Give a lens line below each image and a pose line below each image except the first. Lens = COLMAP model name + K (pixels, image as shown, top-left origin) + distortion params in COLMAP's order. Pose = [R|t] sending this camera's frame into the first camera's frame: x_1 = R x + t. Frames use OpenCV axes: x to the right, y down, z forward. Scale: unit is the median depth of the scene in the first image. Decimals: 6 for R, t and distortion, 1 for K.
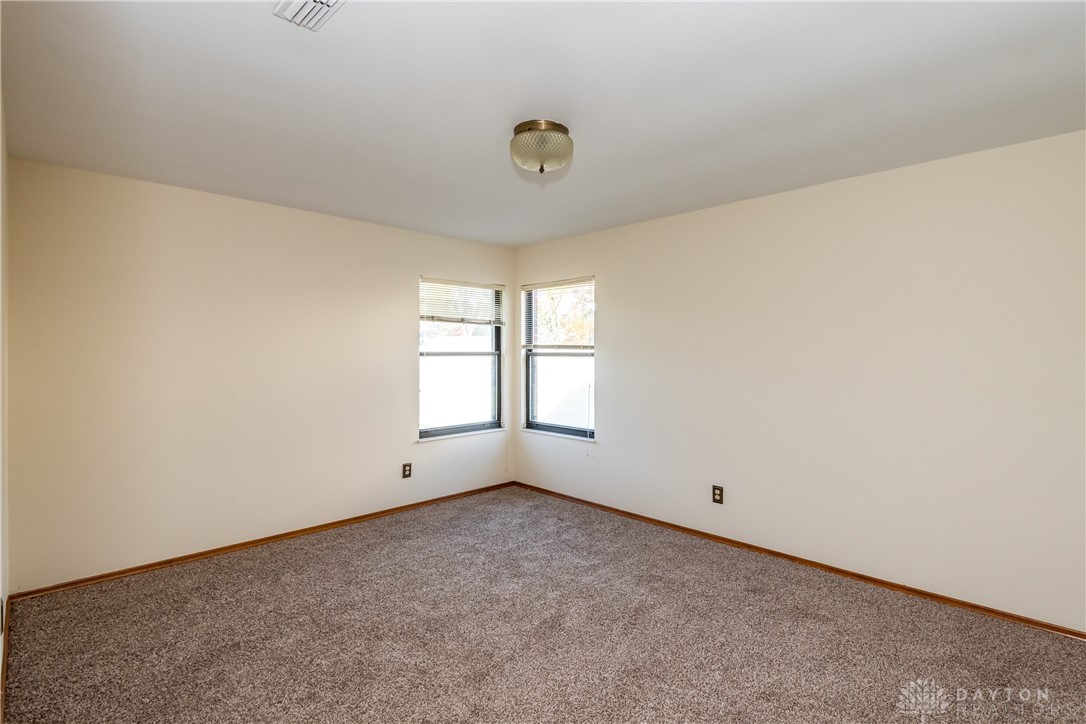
lens RADIAL K [[533.0, 0, 543.0], [0, 533.0, 362.0], [0, 0, 1]] dist [0.000881, 0.000072]
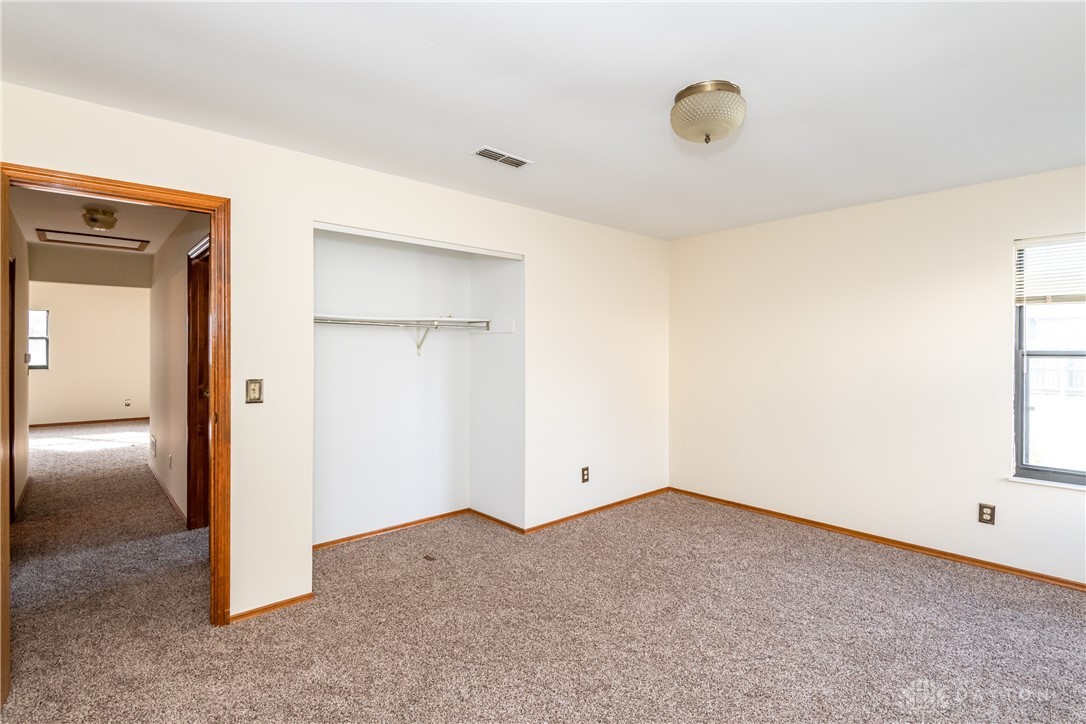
lens RADIAL K [[517.8, 0, 544.1], [0, 517.8, 350.8], [0, 0, 1]] dist [-0.000232, -0.000092]
pose [[-0.064981, 0.004508, -0.997876, 0.560262], [-0.014246, 0.999884, 0.005445, -0.016385], [0.997785, 0.014569, -0.064909, 0.503639]]
